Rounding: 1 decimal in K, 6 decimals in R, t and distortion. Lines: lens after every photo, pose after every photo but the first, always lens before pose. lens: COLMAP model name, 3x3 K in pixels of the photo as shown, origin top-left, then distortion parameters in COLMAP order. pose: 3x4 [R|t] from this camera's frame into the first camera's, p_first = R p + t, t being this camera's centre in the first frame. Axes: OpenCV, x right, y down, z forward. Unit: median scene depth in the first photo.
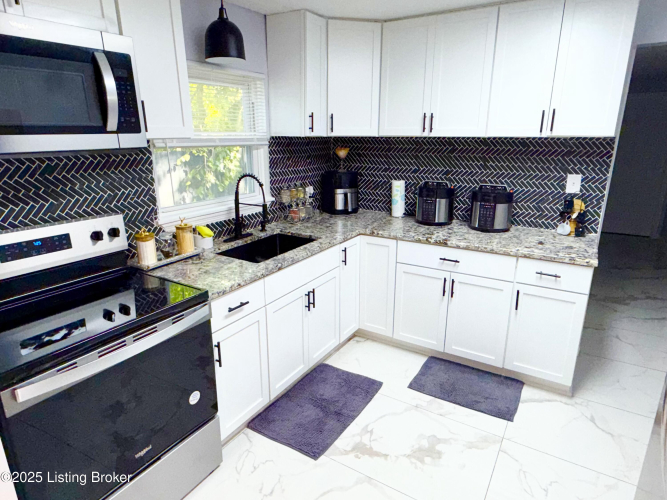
lens RADIAL K [[404.3, 0, 330.1], [0, 404.3, 250.6], [0, 0, 1]] dist [-0.000825, 0.000270]
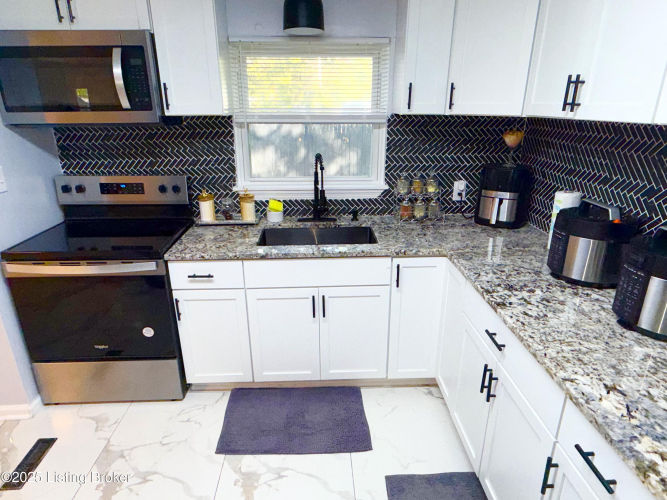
lens RADIAL K [[404.3, 0, 330.1], [0, 404.3, 250.6], [0, 0, 1]] dist [-0.000825, 0.000270]
pose [[0.561358, 0.281978, -0.778053, 0.693660], [-0.231053, 0.956178, 0.179830, -0.176517], [0.794665, 0.078822, 0.601909, 0.556368]]
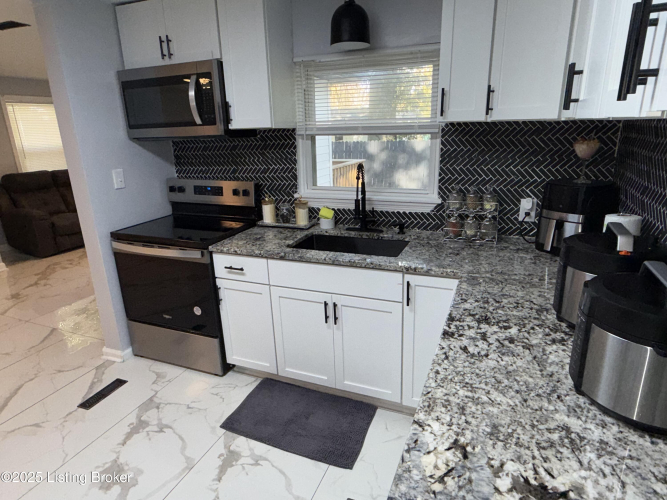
lens RADIAL K [[404.3, 0, 330.1], [0, 404.3, 250.6], [0, 0, 1]] dist [-0.000825, 0.000270]
pose [[0.158515, 0.288666, -0.944216, 0.845405], [-0.248596, 0.937168, 0.244777, -0.249785], [0.955548, 0.195928, 0.220317, 0.889594]]
